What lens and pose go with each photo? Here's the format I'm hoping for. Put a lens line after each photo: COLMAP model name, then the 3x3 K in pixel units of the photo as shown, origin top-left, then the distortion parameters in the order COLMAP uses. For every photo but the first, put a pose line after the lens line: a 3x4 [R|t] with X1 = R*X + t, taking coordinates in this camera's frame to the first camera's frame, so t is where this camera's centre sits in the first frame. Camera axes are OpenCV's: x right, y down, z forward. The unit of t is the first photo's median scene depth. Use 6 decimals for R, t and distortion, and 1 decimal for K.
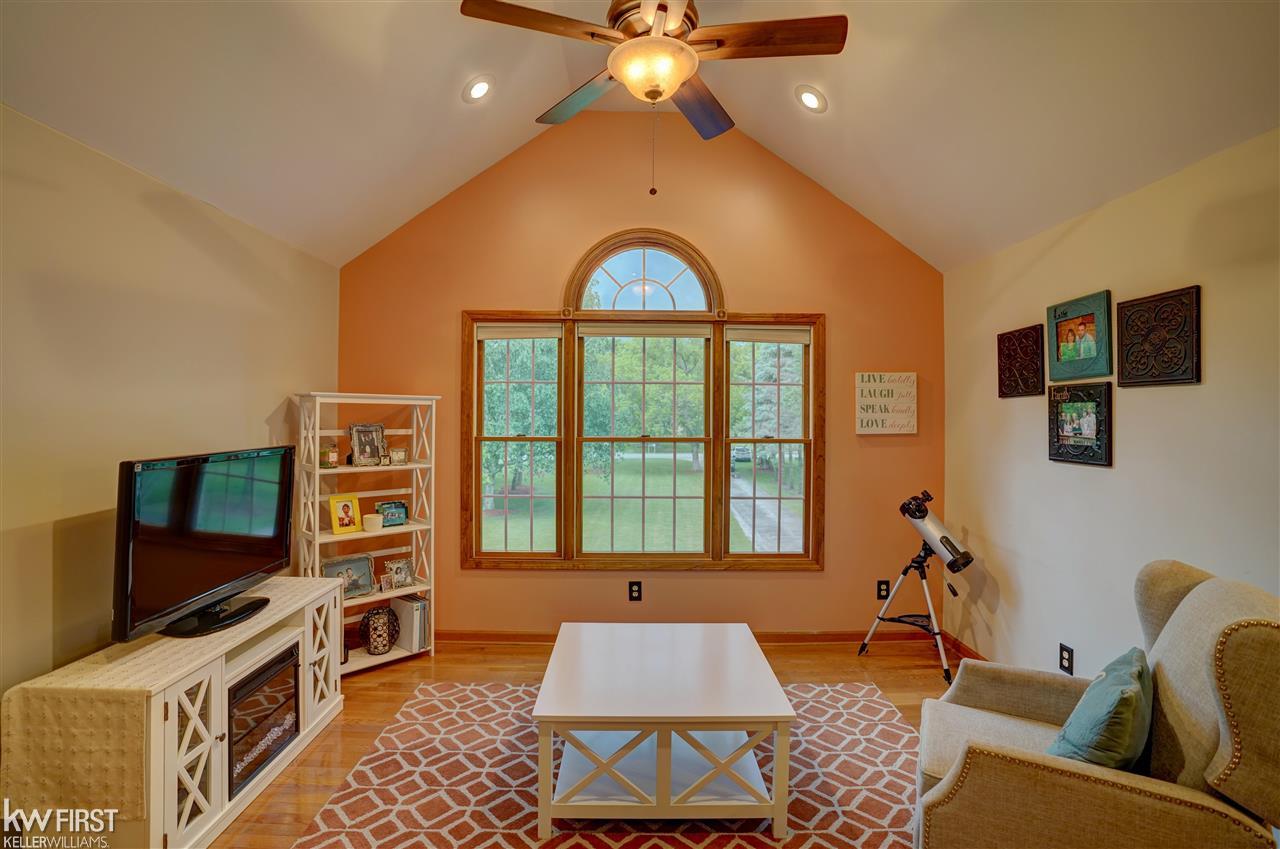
lens RADIAL K [[593.4, 0, 658.9], [0, 593.4, 415.6], [0, 0, 1]] dist [-0.074043, 0.035987]
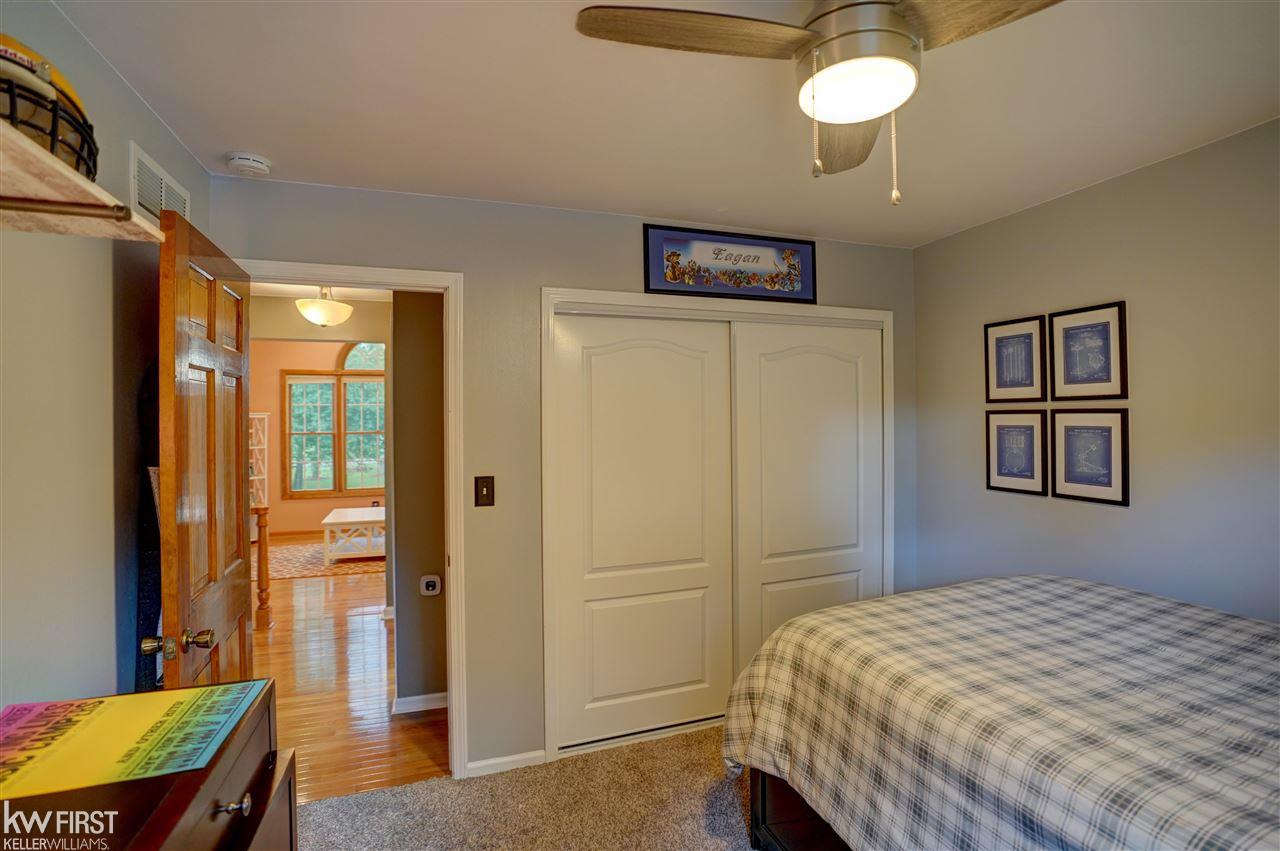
lens RADIAL K [[593.4, 0, 658.9], [0, 593.4, 416.6], [0, 0, 1]] dist [-0.074043, 0.035987]
pose [[0.947483, -0.016684, 0.319369, 0.268868], [0.016807, 0.999856, 0.002371, -0.003037], [-0.319363, 0.003121, 0.947627, -1.340381]]
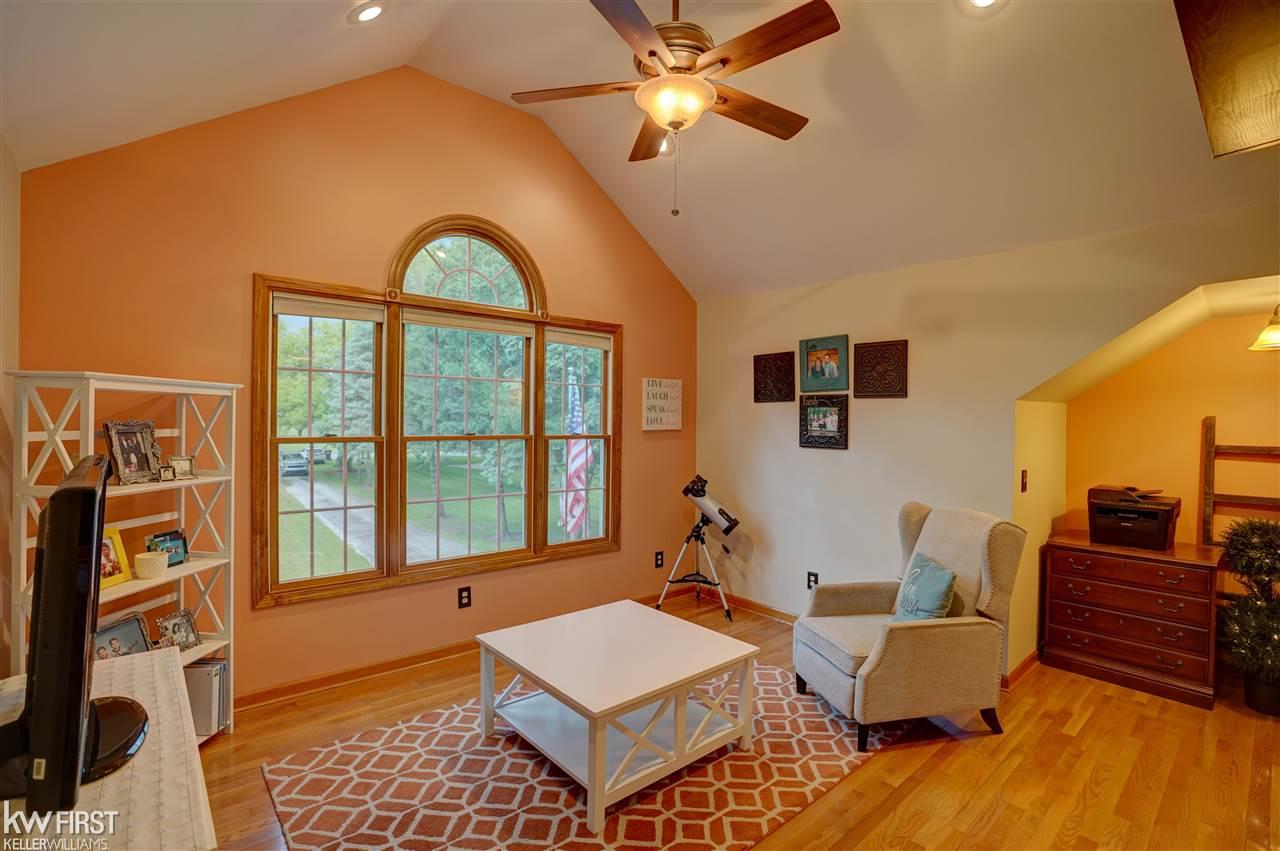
lens RADIAL K [[586.7, 0, 640.6], [0, 586.7, 421.4], [0, 0, 1]] dist [-0.070752, 0.029488]
pose [[0.766278, 0.000170, 0.642509, -0.451019], [-0.008550, 0.999914, 0.009933, 0.002400], [-0.642452, -0.013105, 0.766214, 0.112590]]
